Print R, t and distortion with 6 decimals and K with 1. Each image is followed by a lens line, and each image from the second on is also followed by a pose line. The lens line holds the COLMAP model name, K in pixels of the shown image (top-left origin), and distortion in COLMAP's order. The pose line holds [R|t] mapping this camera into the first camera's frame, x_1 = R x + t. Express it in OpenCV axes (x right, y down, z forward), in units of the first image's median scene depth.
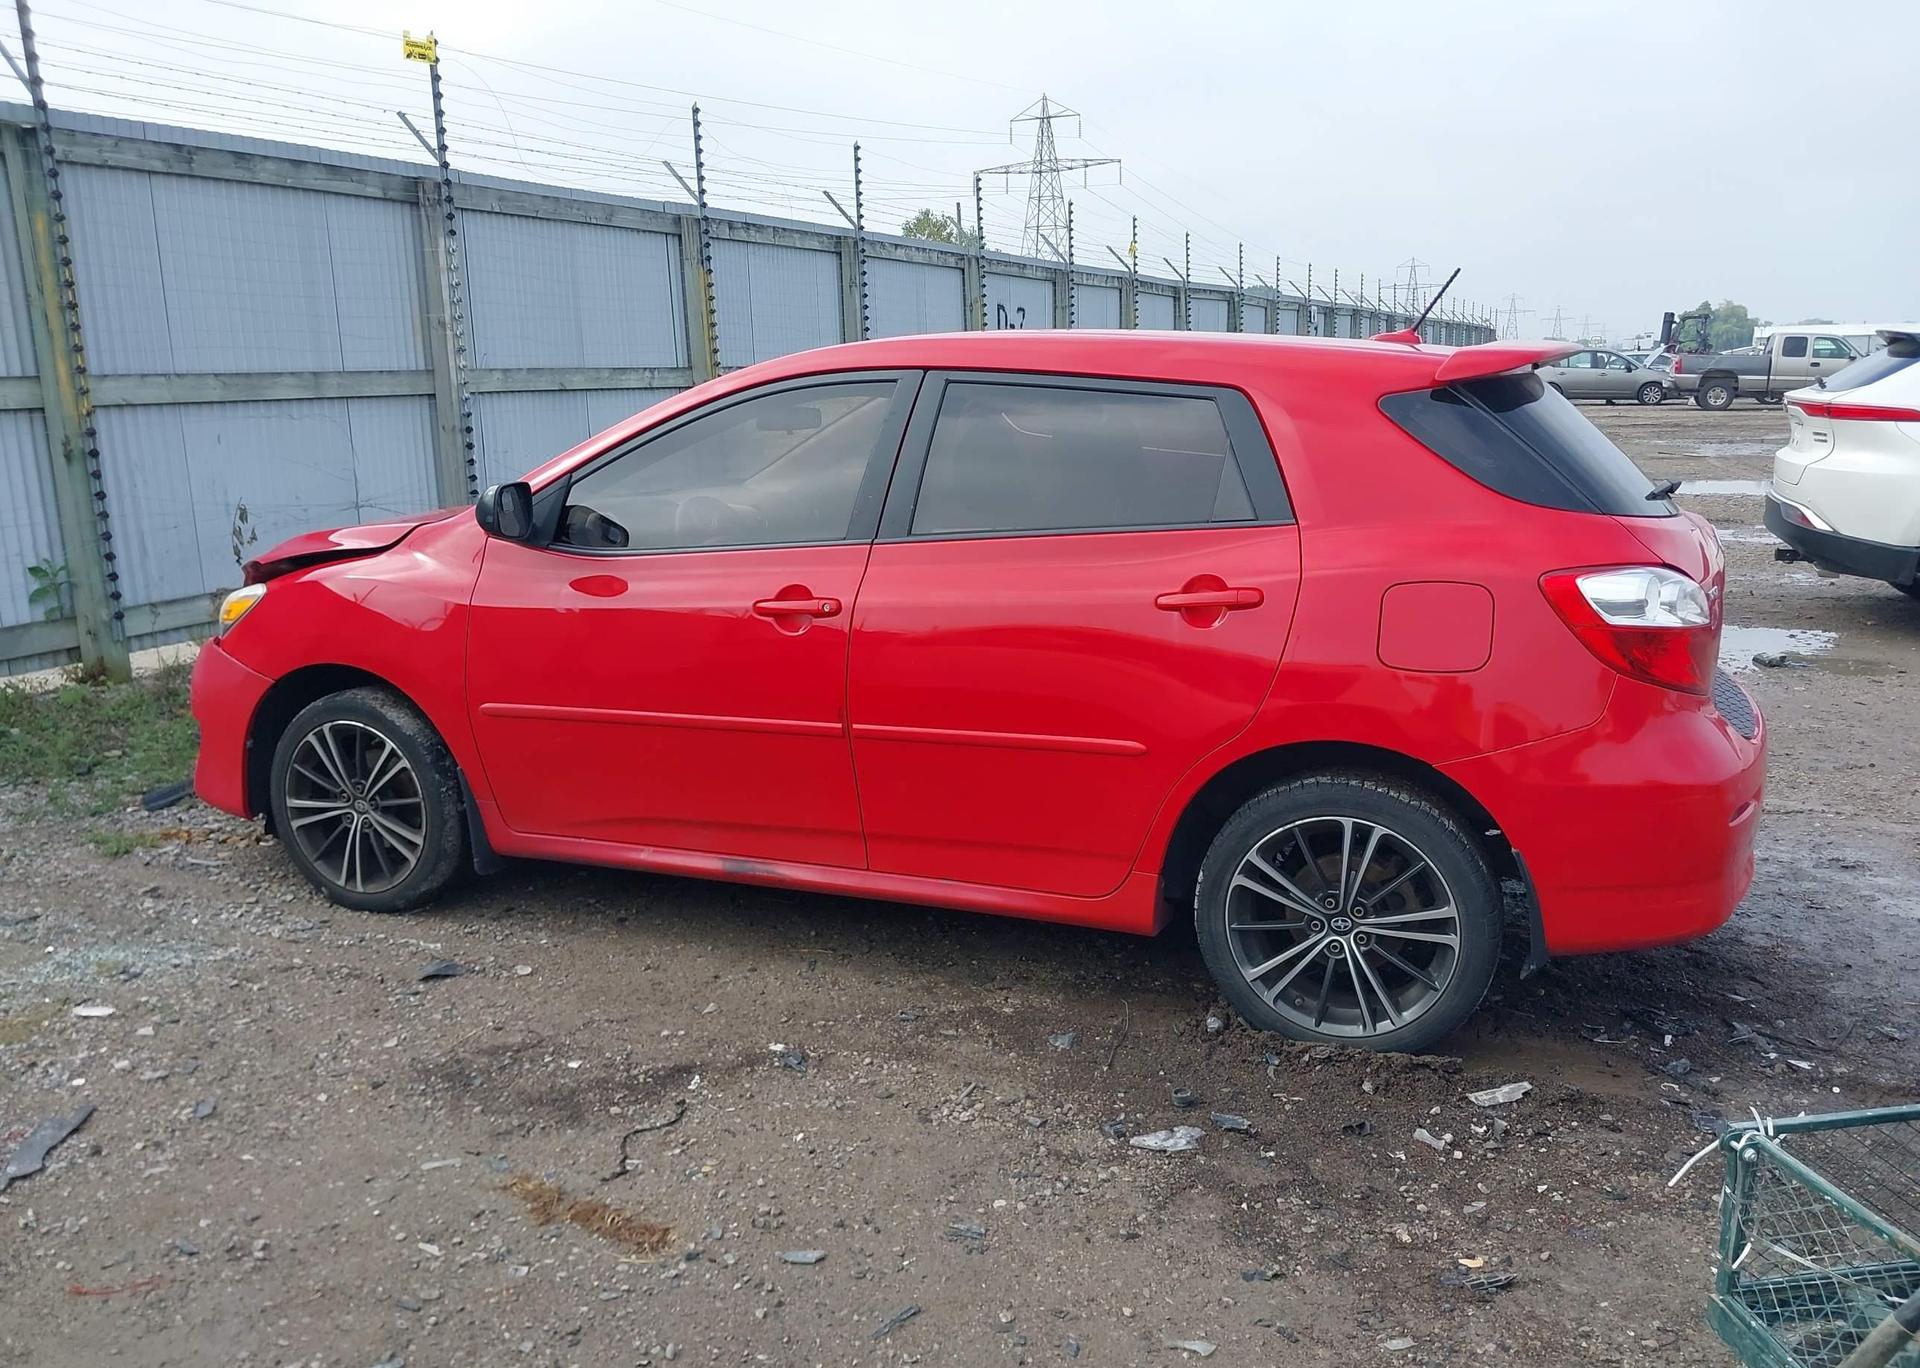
lens RADIAL K [[1503.7, 0, 960.0], [0, 1503.7, 684.0], [0, 0, 1]] dist [0.004841, -0.011503]
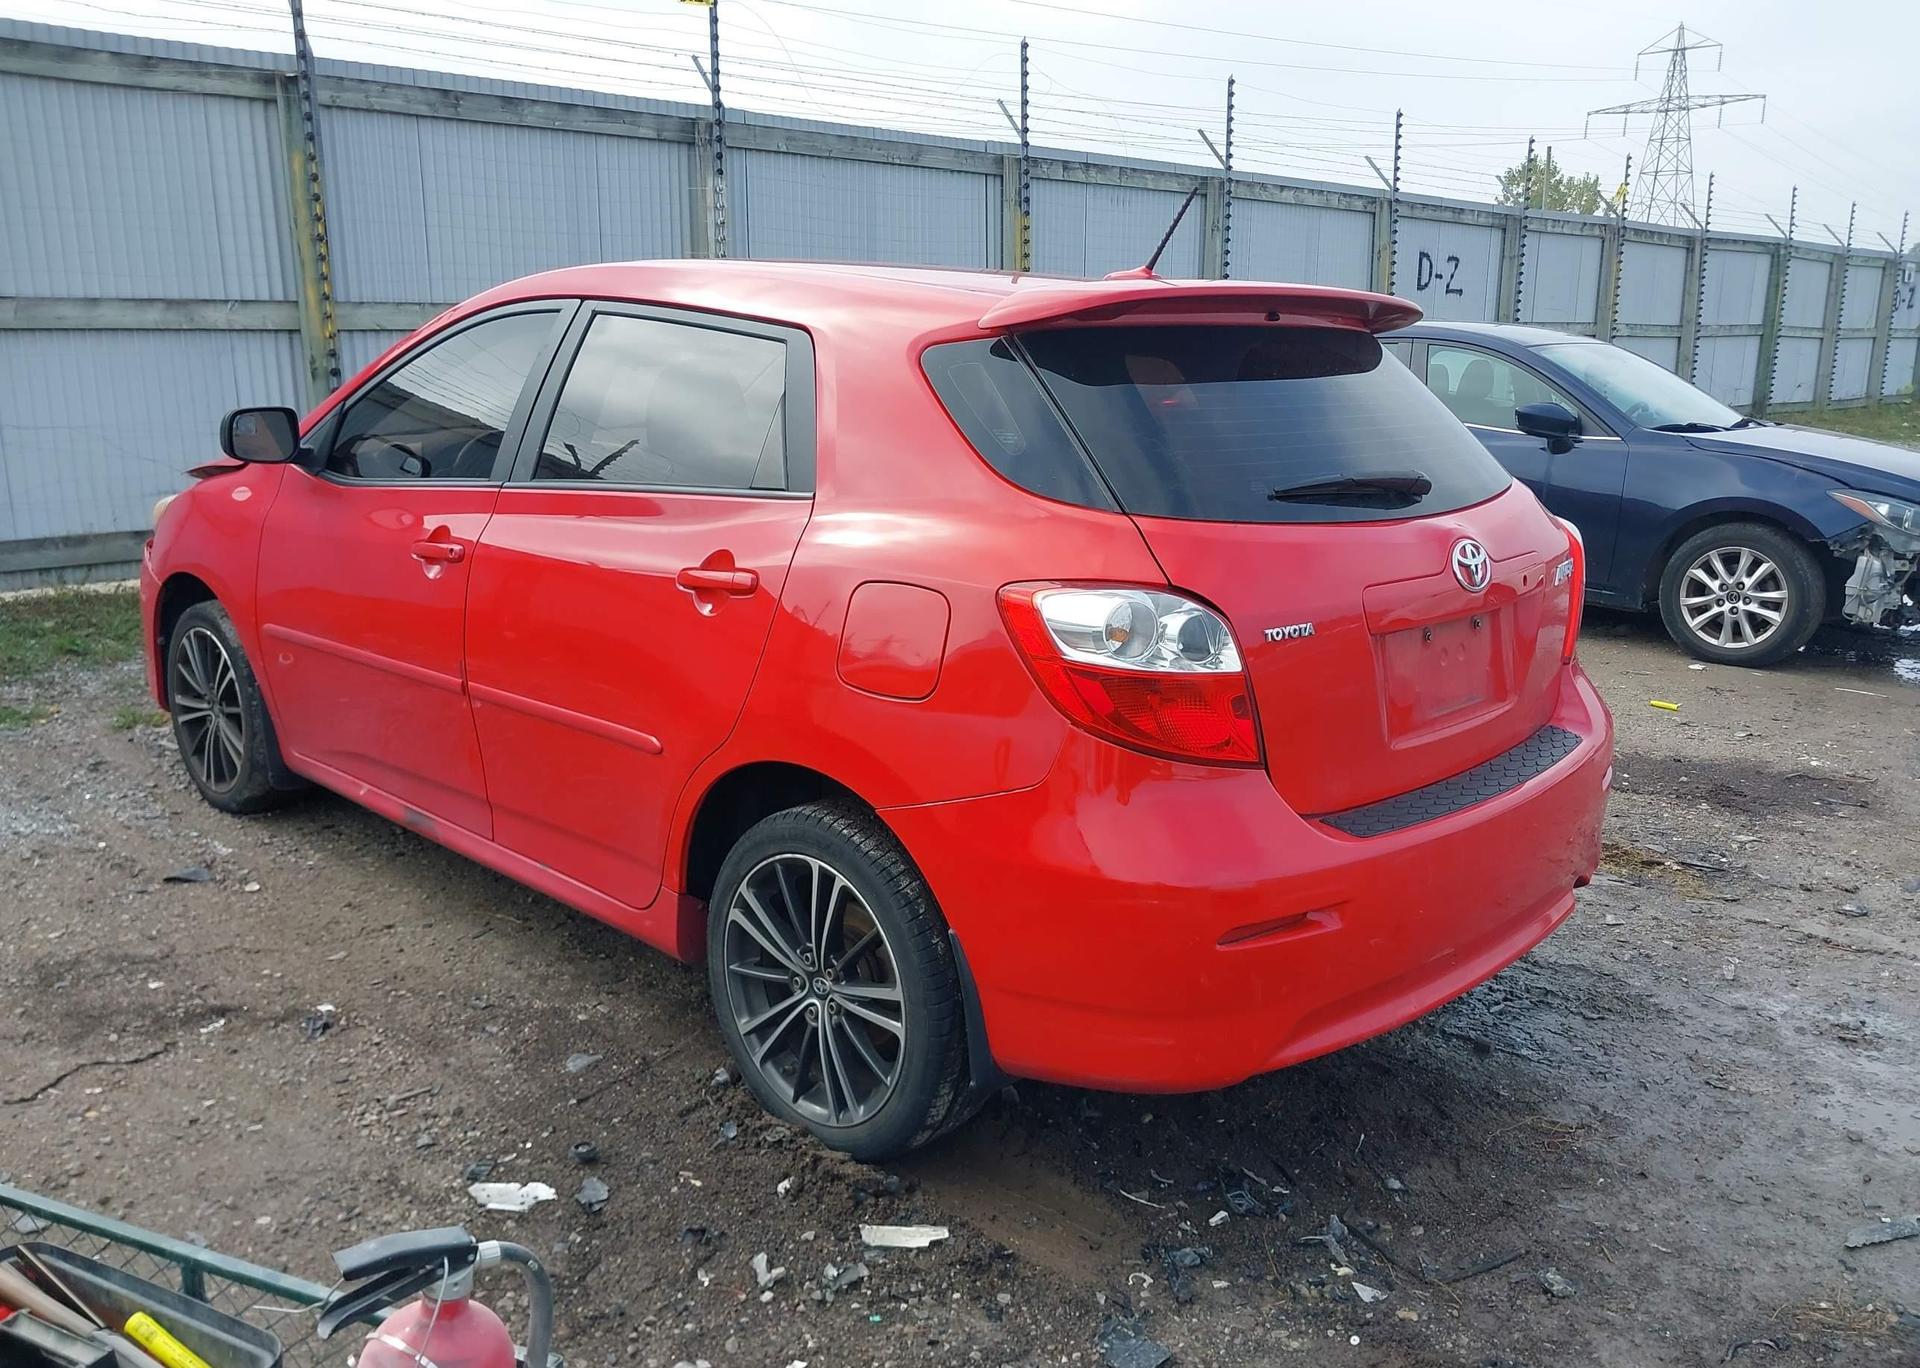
lens RADIAL K [[1503.7, 0, 960.0], [0, 1503.7, 684.0], [0, 0, 1]] dist [0.004841, -0.011503]
pose [[0.930918, 0.111087, -0.347923, 0.274815], [-0.100422, 0.993757, 0.048599, -0.024559], [0.351150, -0.010303, 0.936263, 0.119038]]
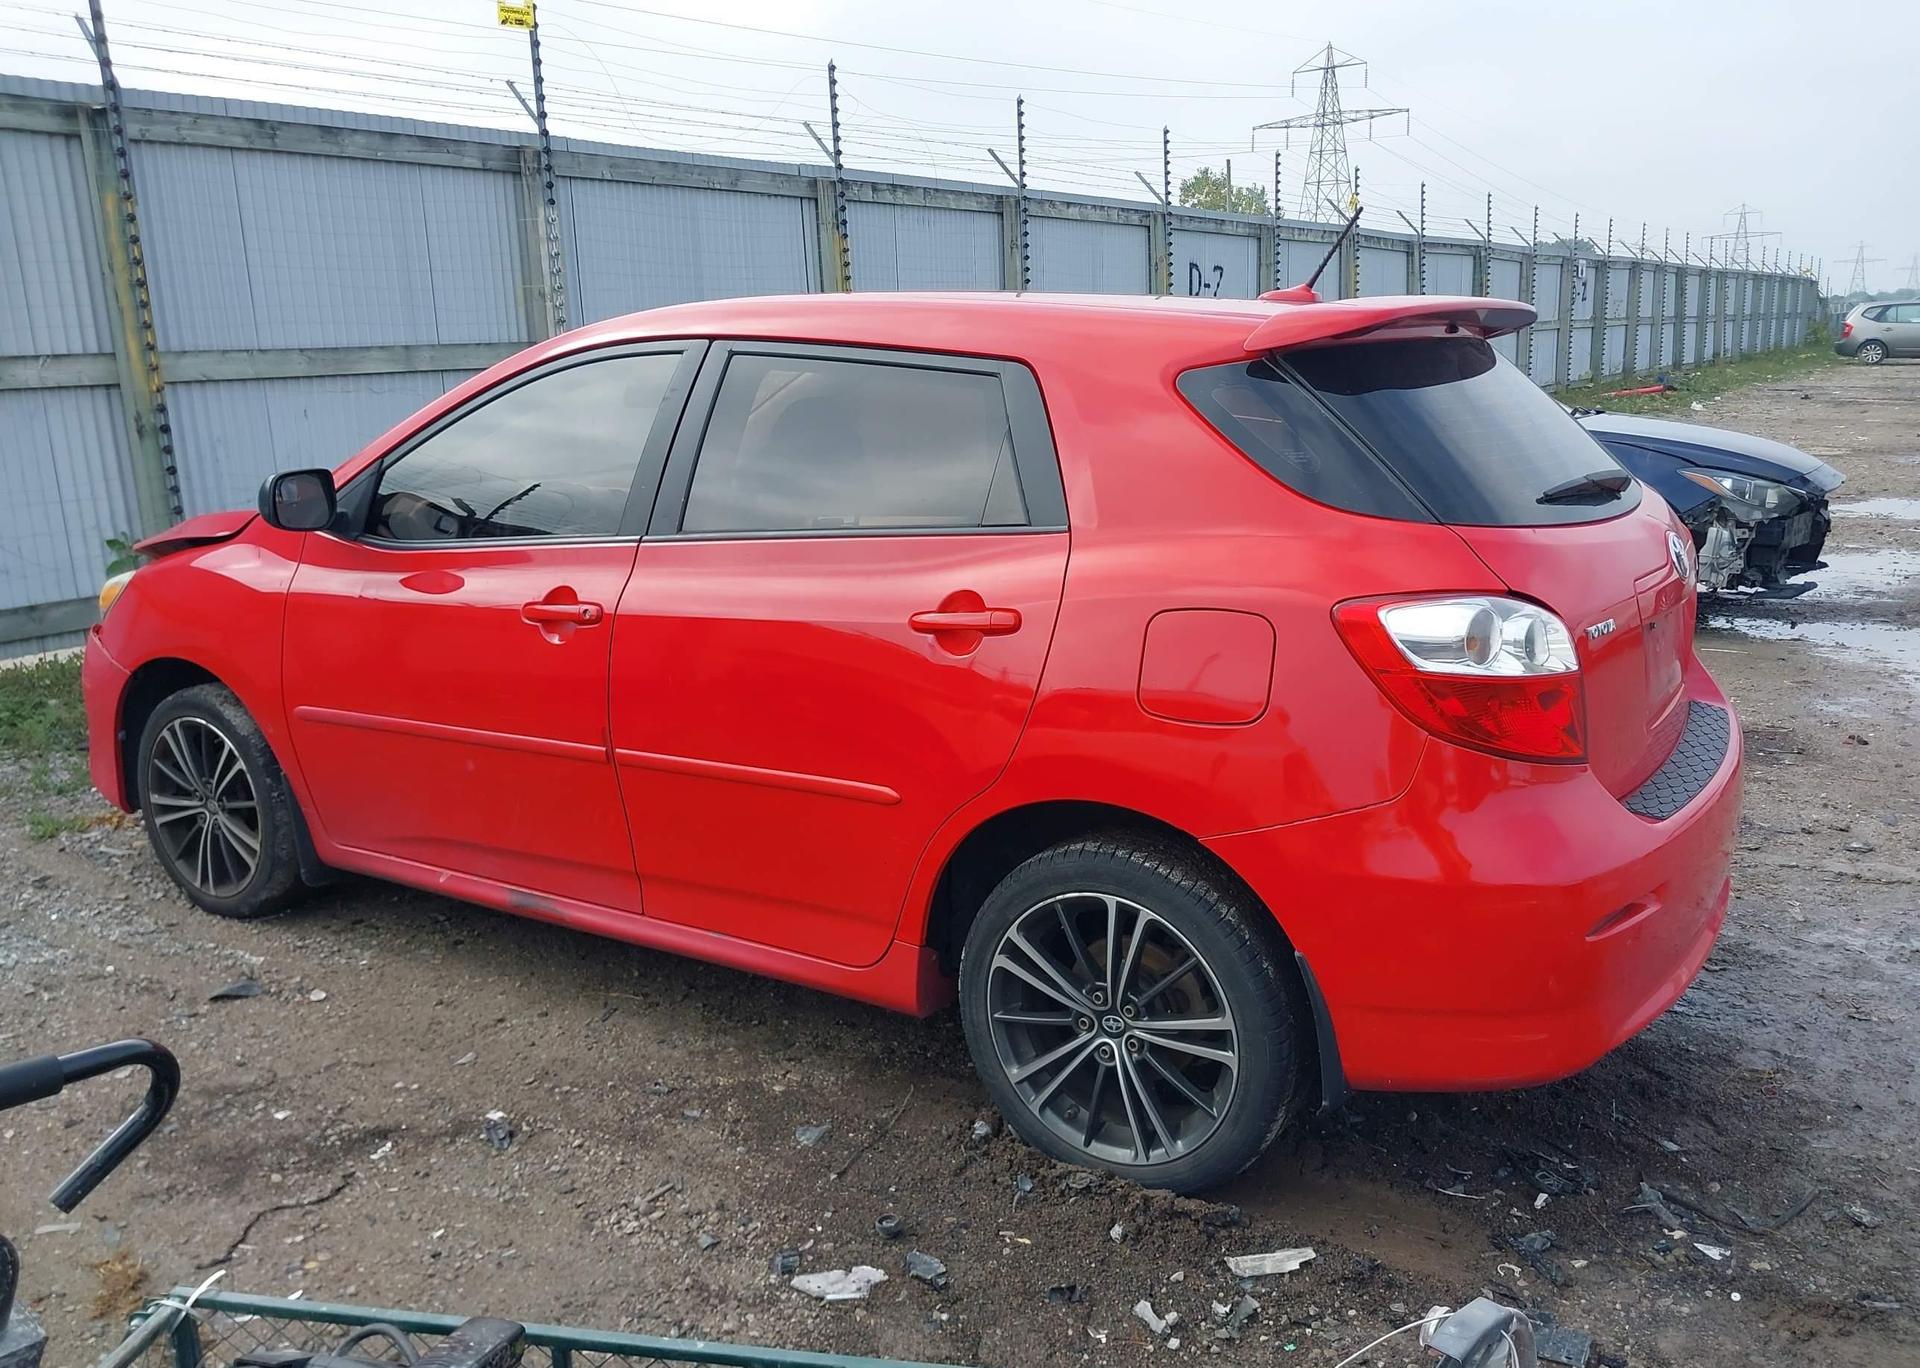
lens RADIAL K [[1506.1, 0, 959.5], [0, 1506.1, 687.8], [0, 0, 1]] dist [0.007002, -0.014213]
pose [[0.983722, 0.030046, -0.177165, 0.143784], [-0.025631, 0.999302, 0.027159, -0.019558], [0.177858, -0.022176, 0.983806, 0.087668]]
